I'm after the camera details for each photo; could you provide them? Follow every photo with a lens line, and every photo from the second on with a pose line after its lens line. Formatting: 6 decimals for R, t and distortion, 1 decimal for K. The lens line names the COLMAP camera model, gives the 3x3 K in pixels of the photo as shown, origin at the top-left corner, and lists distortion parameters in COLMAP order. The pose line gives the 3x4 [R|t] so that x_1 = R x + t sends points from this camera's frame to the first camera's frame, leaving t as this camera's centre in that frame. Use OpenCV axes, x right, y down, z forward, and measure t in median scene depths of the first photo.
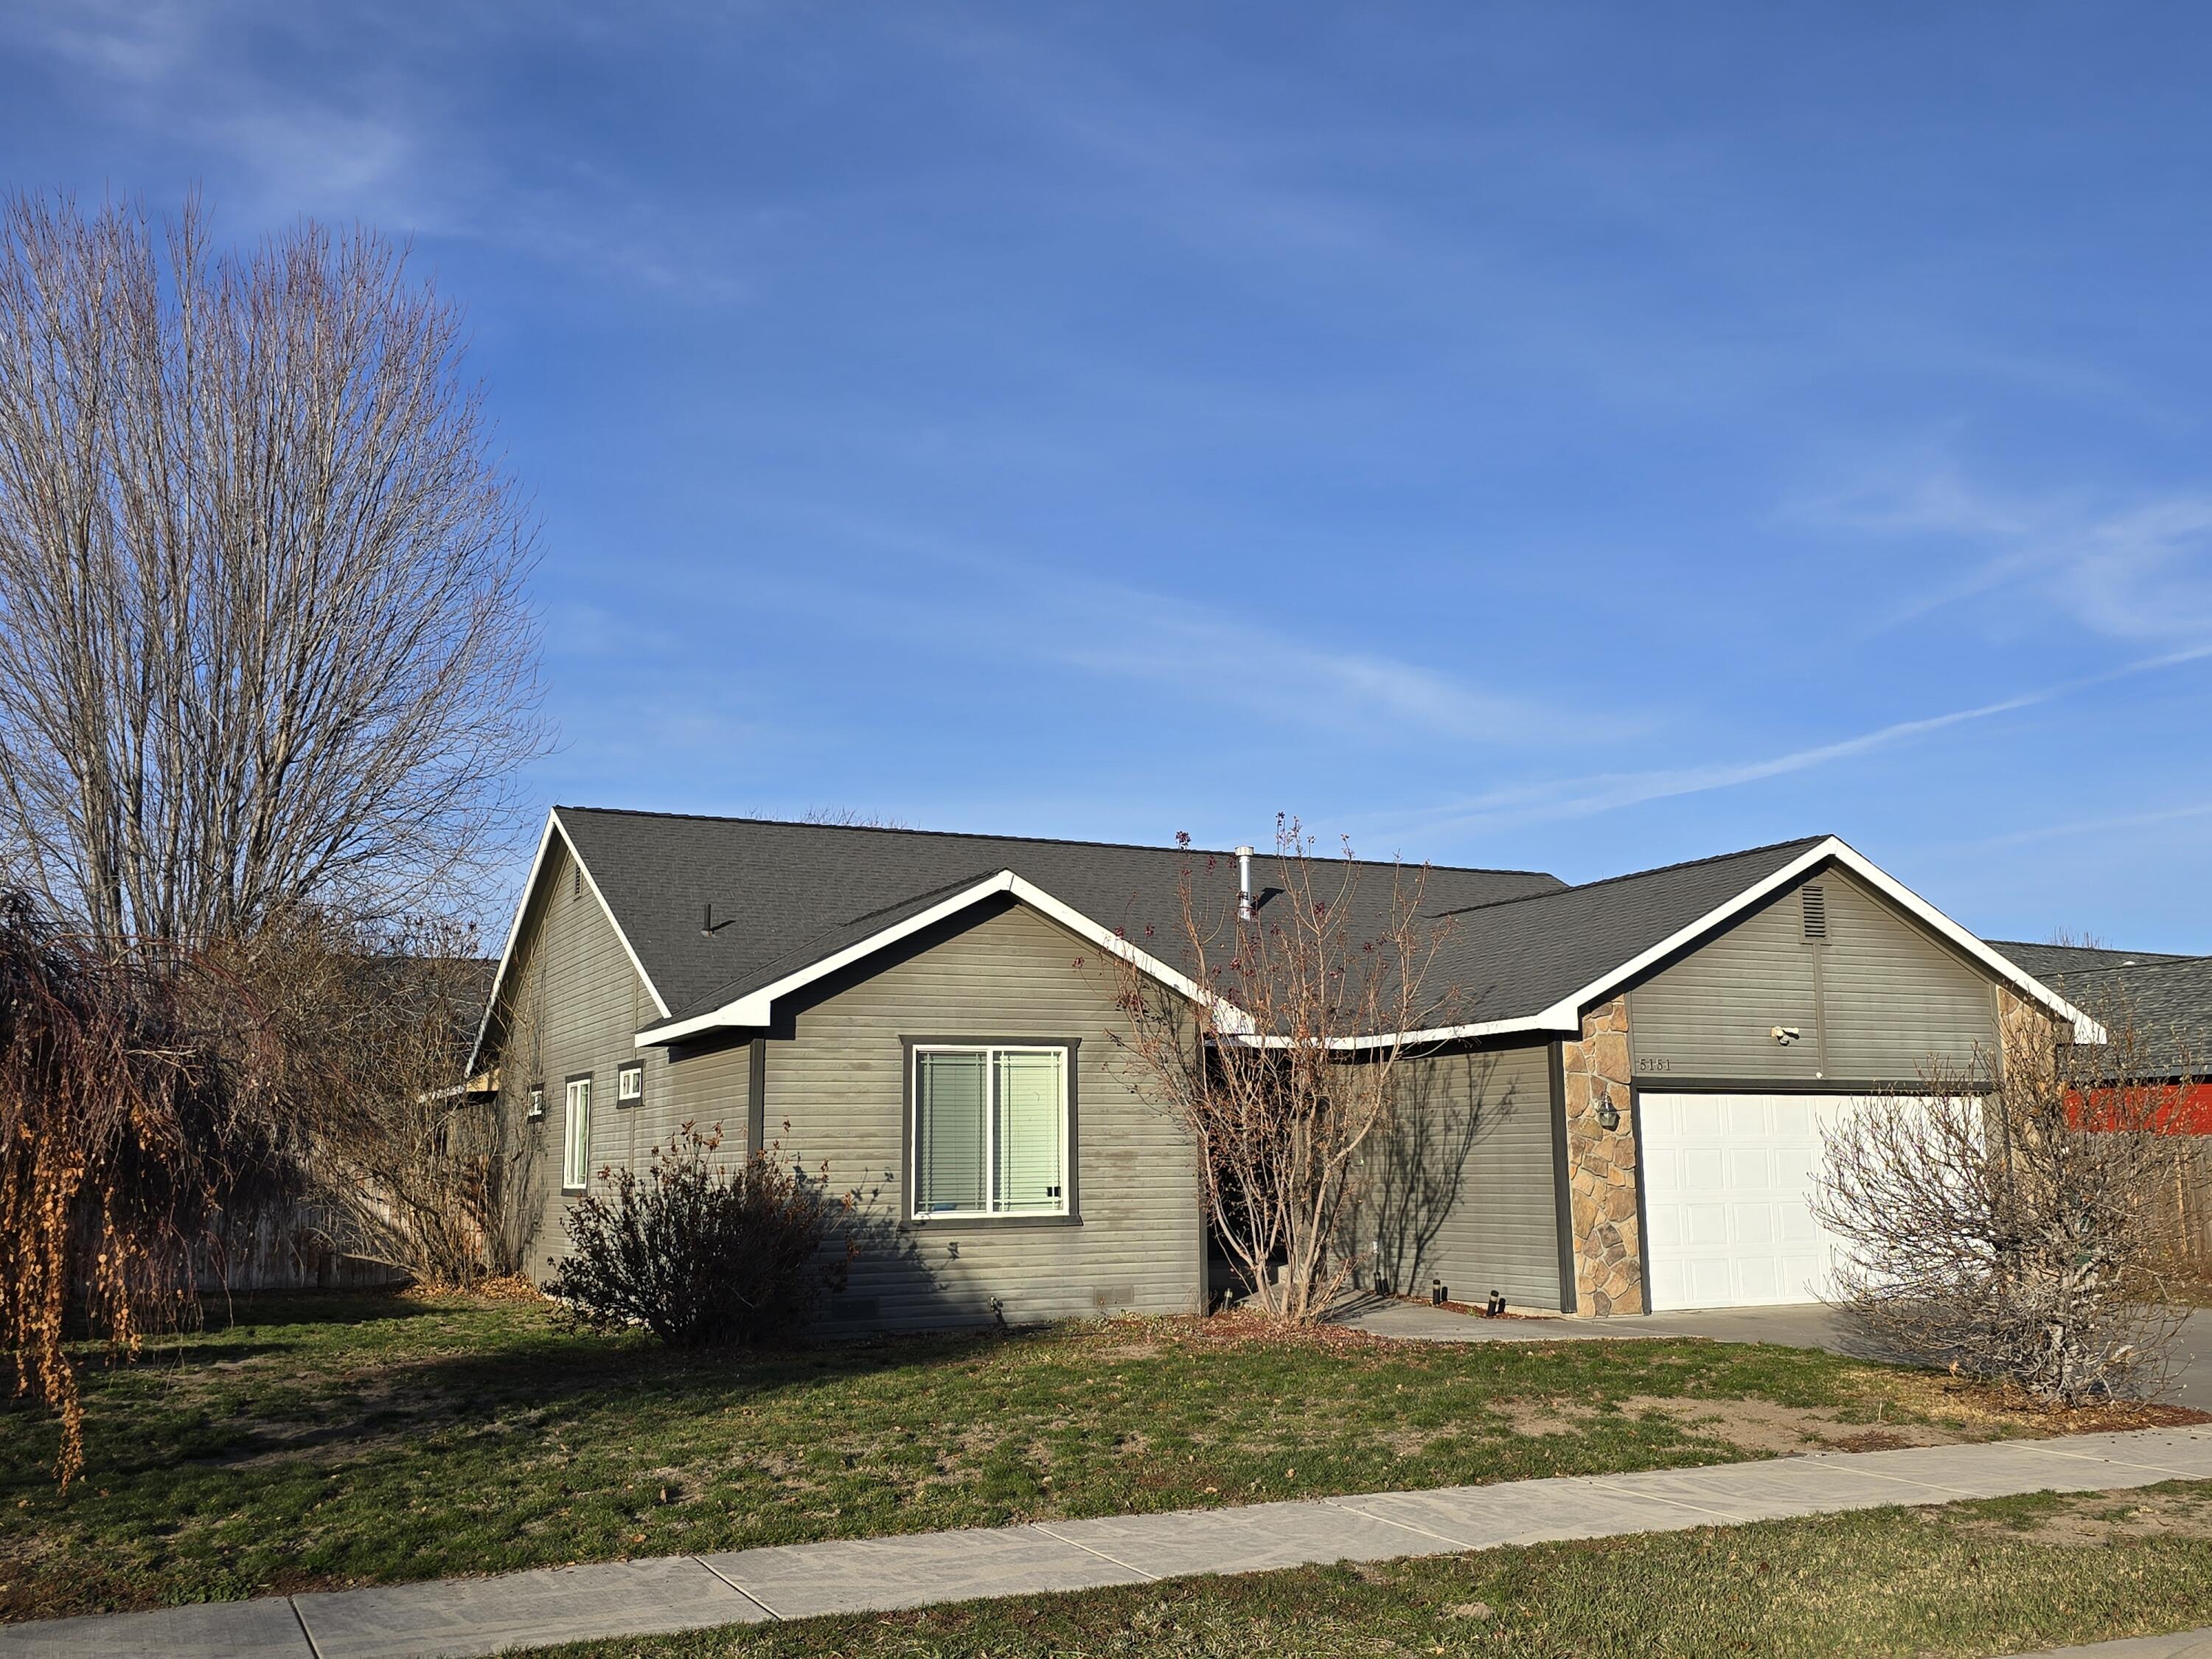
lens RADIAL K [[2051.2, 0, 1149.9], [0, 2051.2, 824.0], [0, 0, 1]] dist [0.118990, -0.176353]
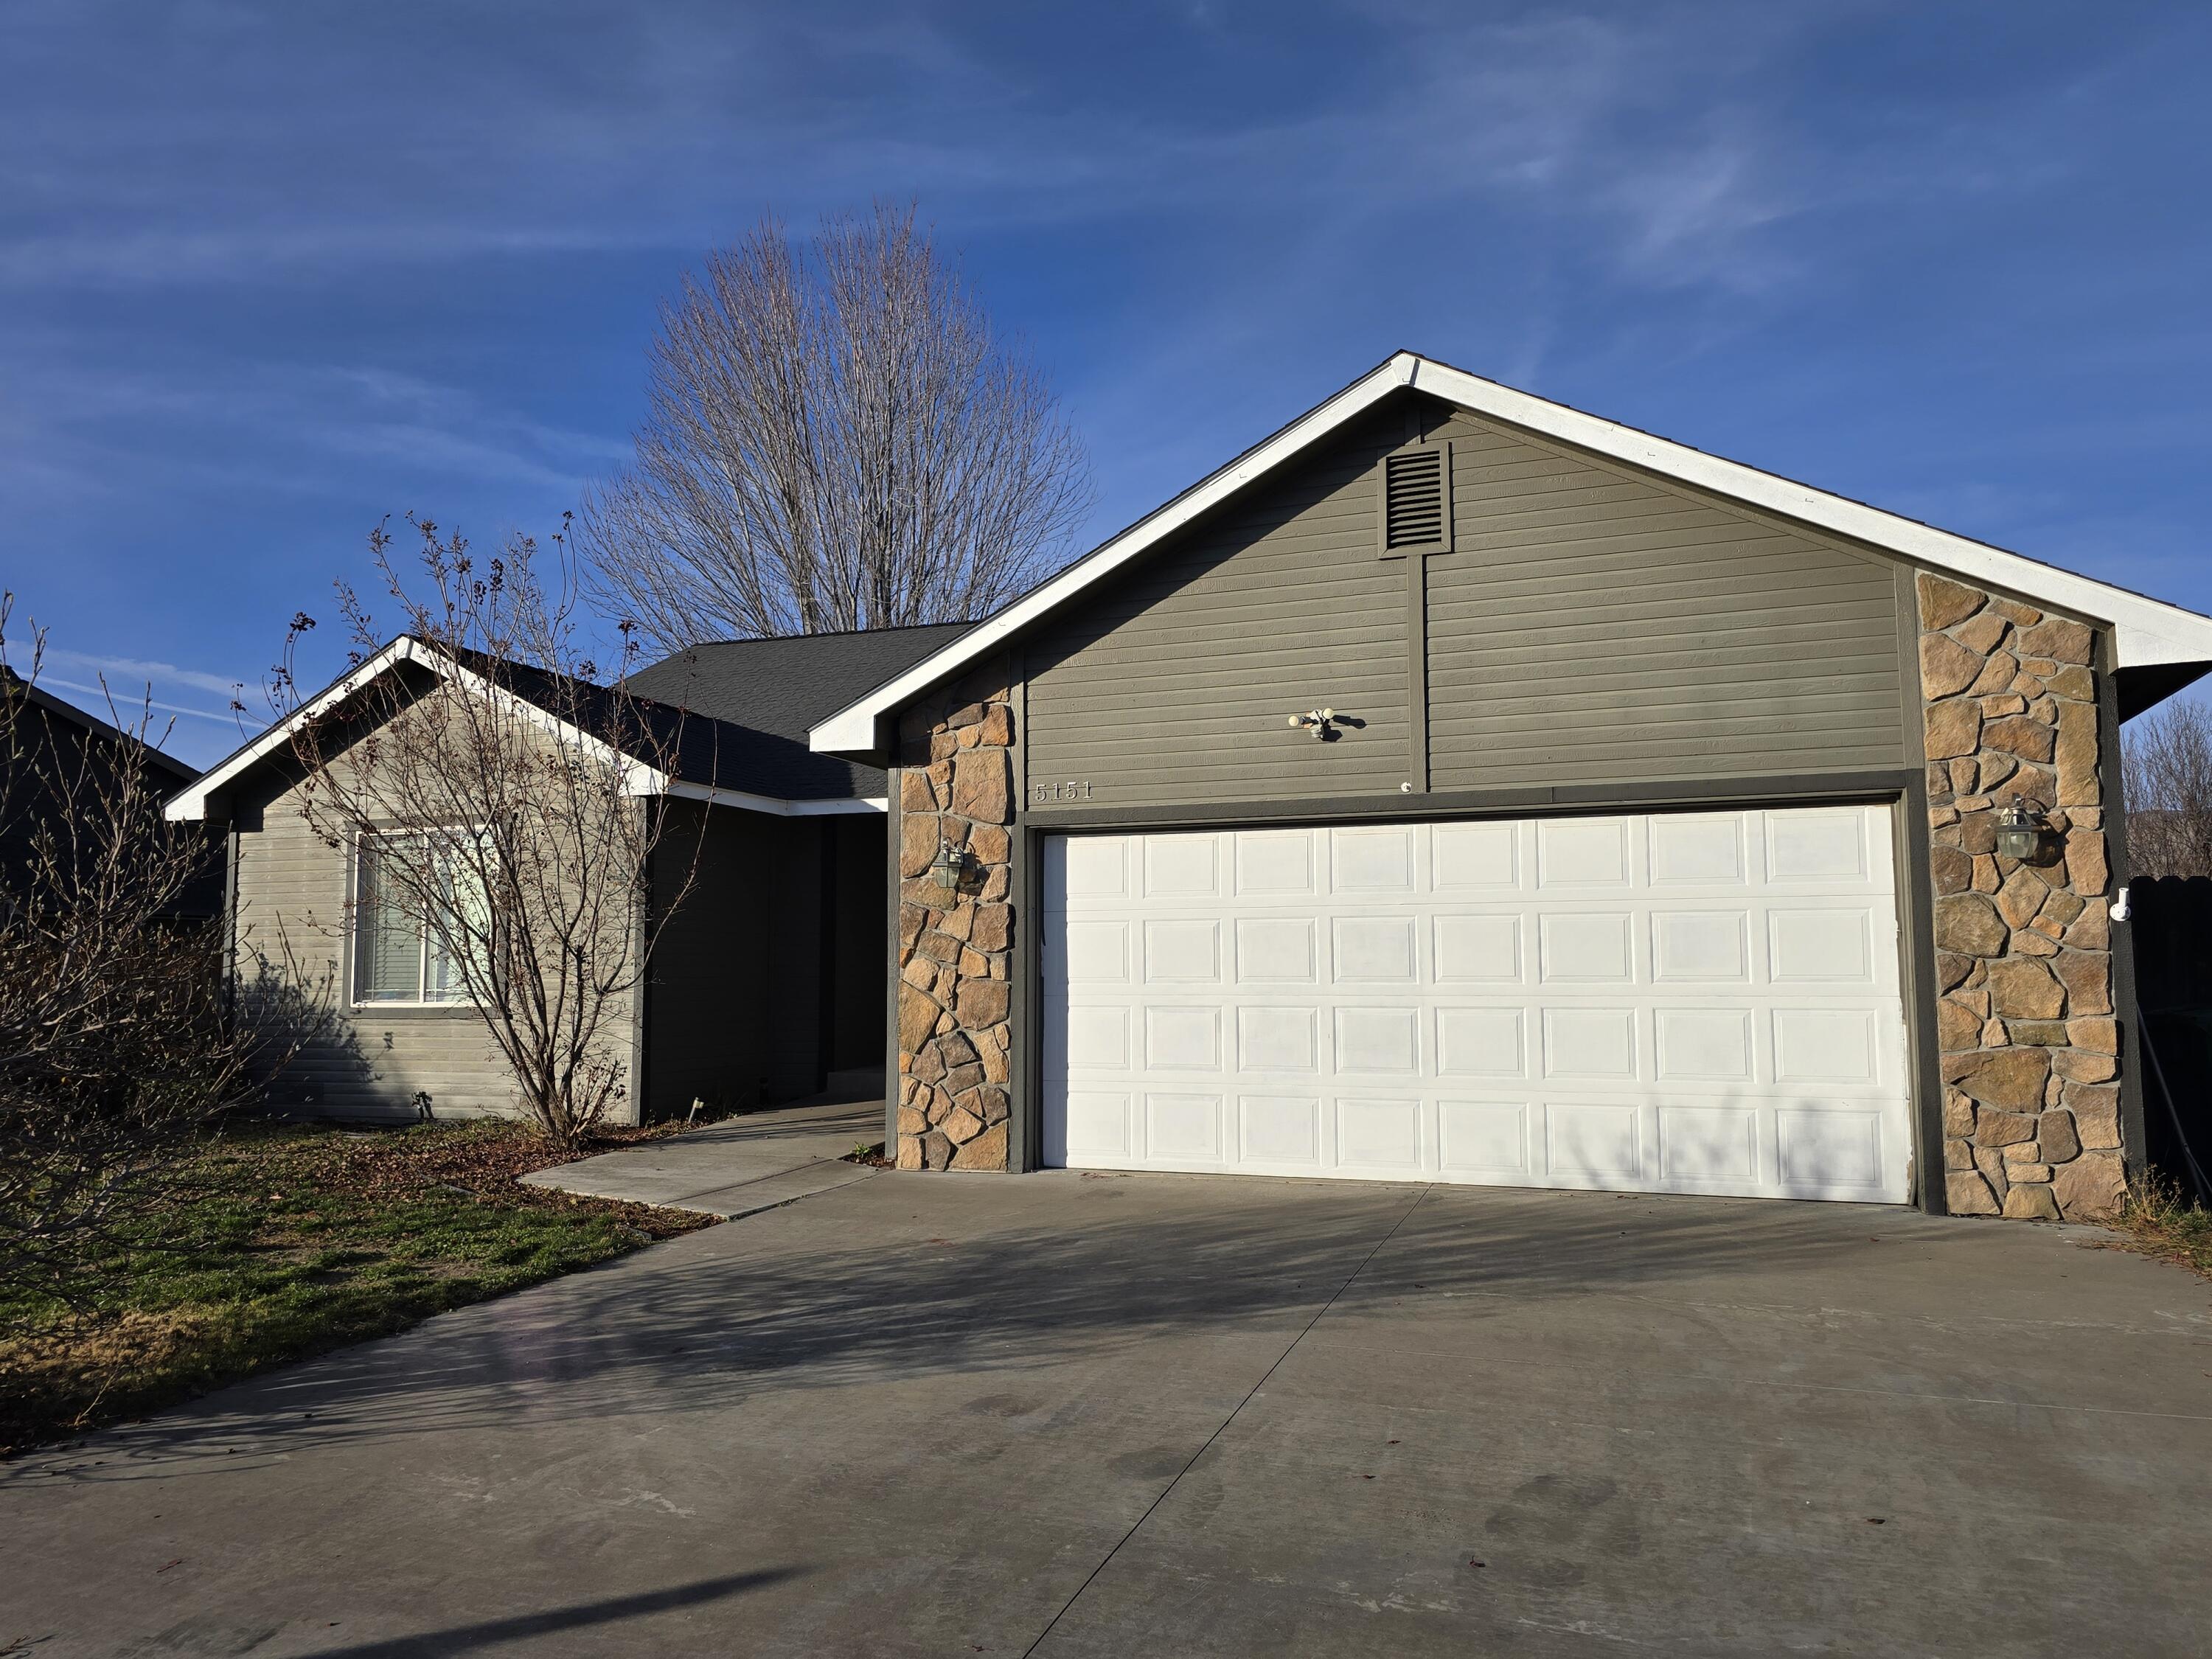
lens RADIAL K [[1530.2, 0, 1106.2], [0, 1530.2, 849.8], [0, 0, 1]] dist [0.087329, -0.108067]
pose [[0.684556, -0.053345, -0.727006, 0.618830], [0.116549, 0.992499, 0.036918, 0.122959], [0.719583, -0.110004, 0.685638, 0.707879]]
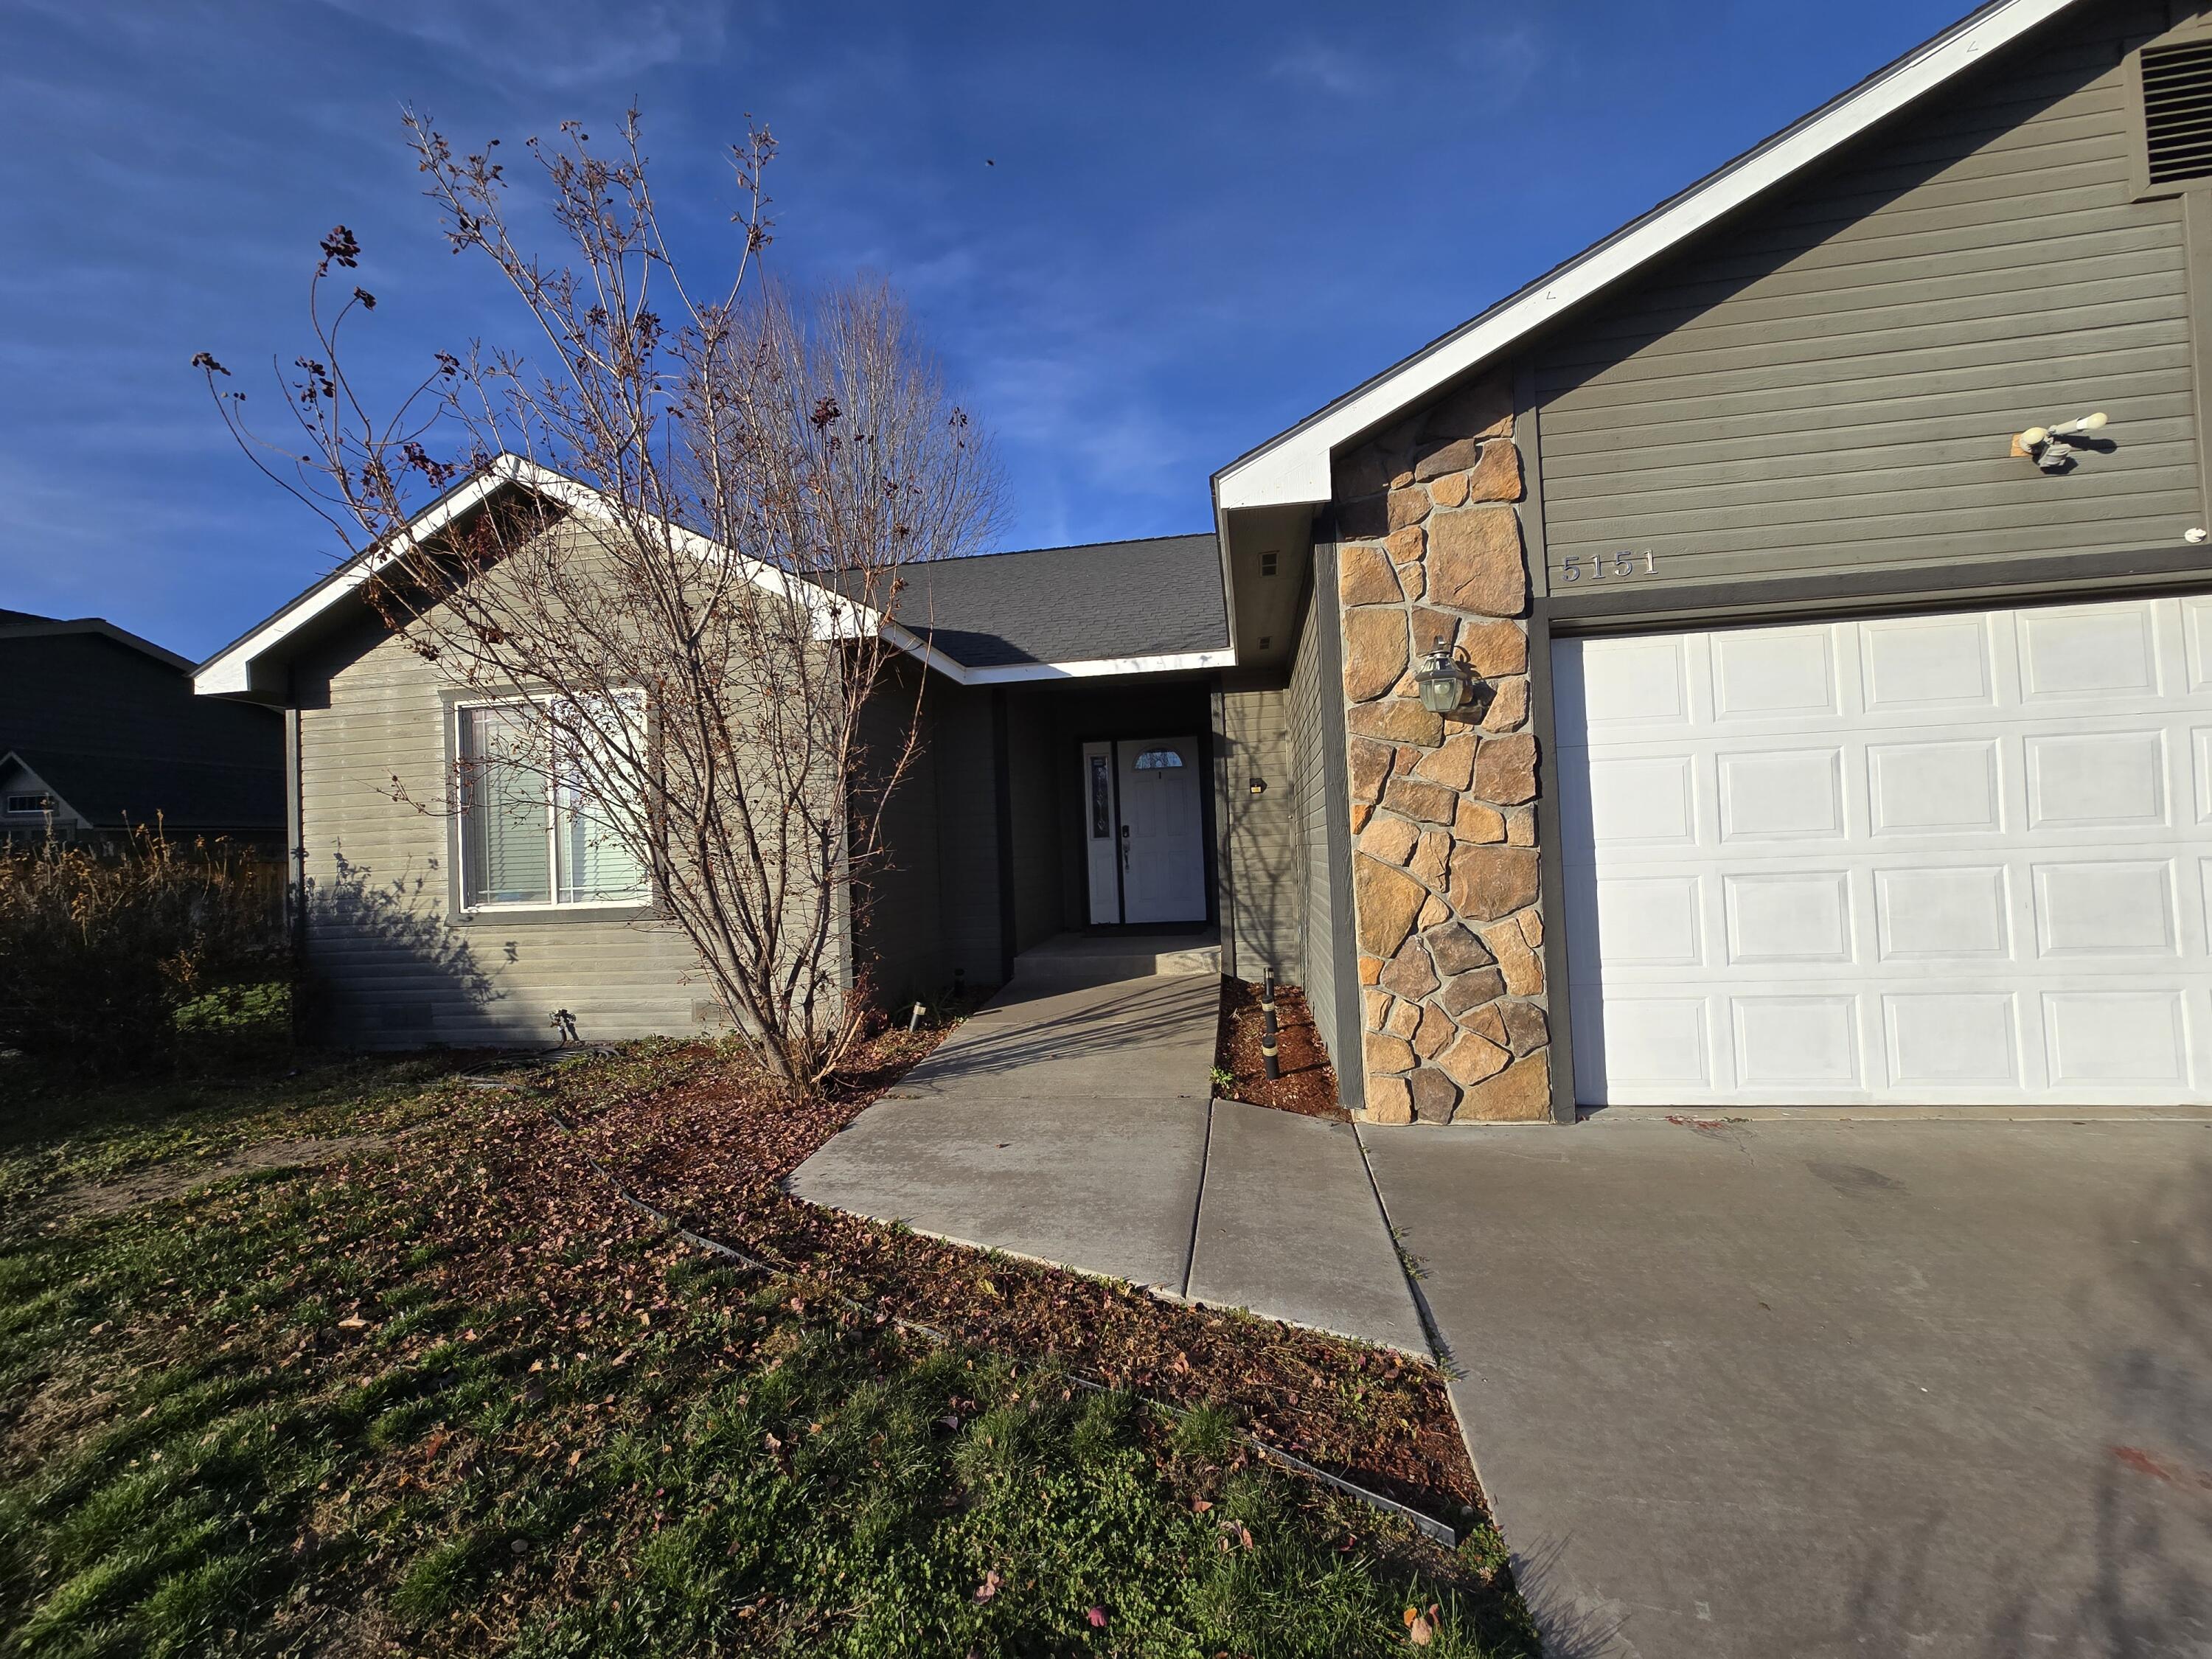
lens RADIAL K [[897.6, 0, 1103.9], [0, 897.6, 833.2], [0, 0, 1]] dist [-0.004838, 0.000875]
pose [[0.808206, -0.036171, -0.587788, 0.277292], [0.129126, 0.984707, 0.116952, 0.141201], [0.574569, -0.170420, 0.800517, 0.806488]]
